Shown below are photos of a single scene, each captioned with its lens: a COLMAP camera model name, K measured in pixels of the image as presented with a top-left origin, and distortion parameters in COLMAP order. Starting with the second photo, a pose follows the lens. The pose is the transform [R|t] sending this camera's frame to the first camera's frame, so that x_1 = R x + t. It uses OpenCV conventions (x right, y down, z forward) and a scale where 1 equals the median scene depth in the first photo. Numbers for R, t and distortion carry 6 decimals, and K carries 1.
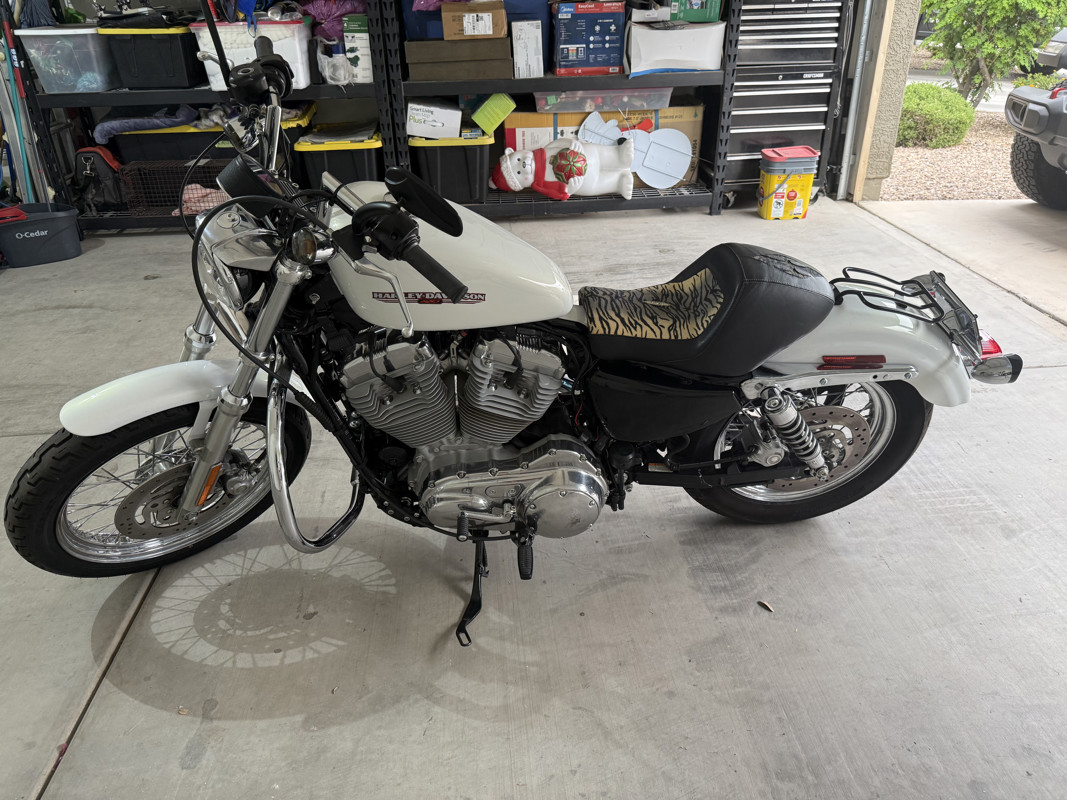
lens RADIAL K [[756.7, 0, 530.6], [0, 756.7, 399.0], [0, 0, 1]] dist [-0.018363, -0.009434]
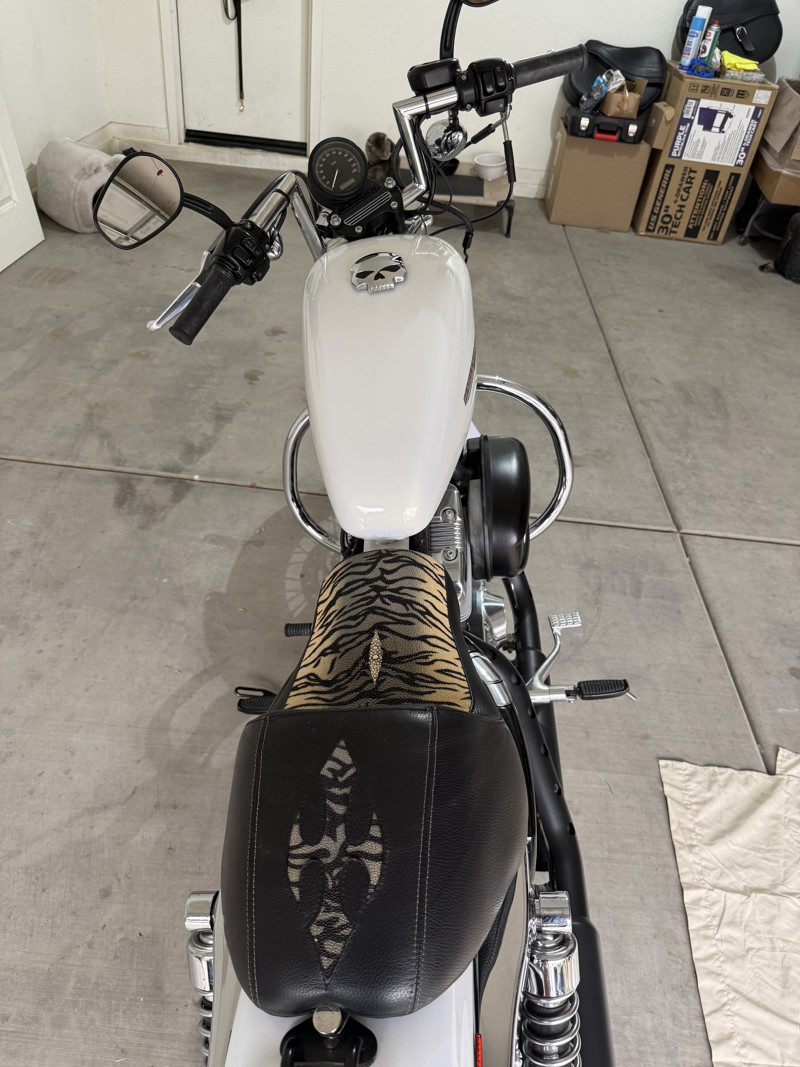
lens RADIAL K [[756.7, 0, 398.1], [0, 756.7, 532.8], [0, 0, 1]] dist [-0.018363, -0.009434]
pose [[-0.136546, 0.634745, -0.760561, 0.524040], [-0.551433, 0.589108, 0.590655, -0.509291], [0.822968, 0.500050, 0.269580, 0.857678]]
